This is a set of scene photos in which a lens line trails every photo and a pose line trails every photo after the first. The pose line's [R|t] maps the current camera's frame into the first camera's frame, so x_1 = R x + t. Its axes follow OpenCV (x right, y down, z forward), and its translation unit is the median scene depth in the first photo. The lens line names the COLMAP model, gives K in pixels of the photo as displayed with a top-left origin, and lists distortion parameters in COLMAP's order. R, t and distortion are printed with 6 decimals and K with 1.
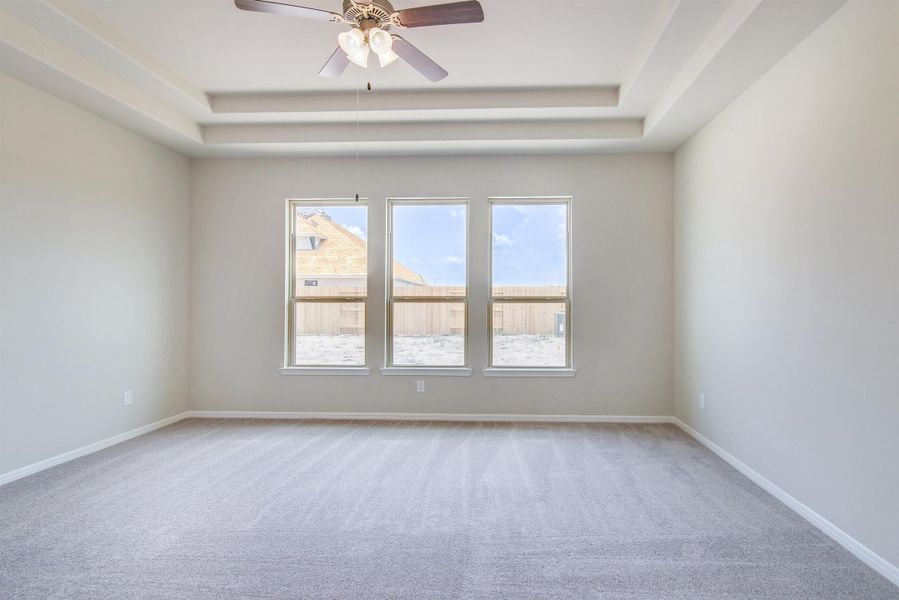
lens RADIAL K [[445.8, 0, 449.5], [0, 445.8, 300.0], [0, 0, 1]] dist [0.001876, 0.000187]
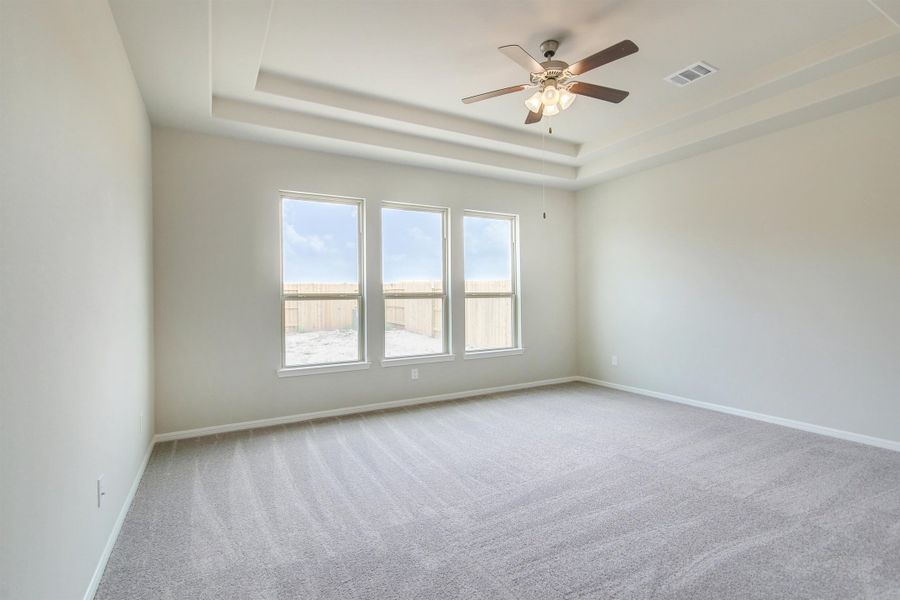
lens RADIAL K [[446.3, 0, 450.0], [0, 446.3, 300.0], [0, 0, 1]] dist [0.001876, 0.000187]
pose [[0.834203, -0.012807, 0.551309, -0.385157], [0.009090, 0.999914, 0.009474, -0.000330], [-0.551383, -0.002891, 0.834248, 0.017150]]
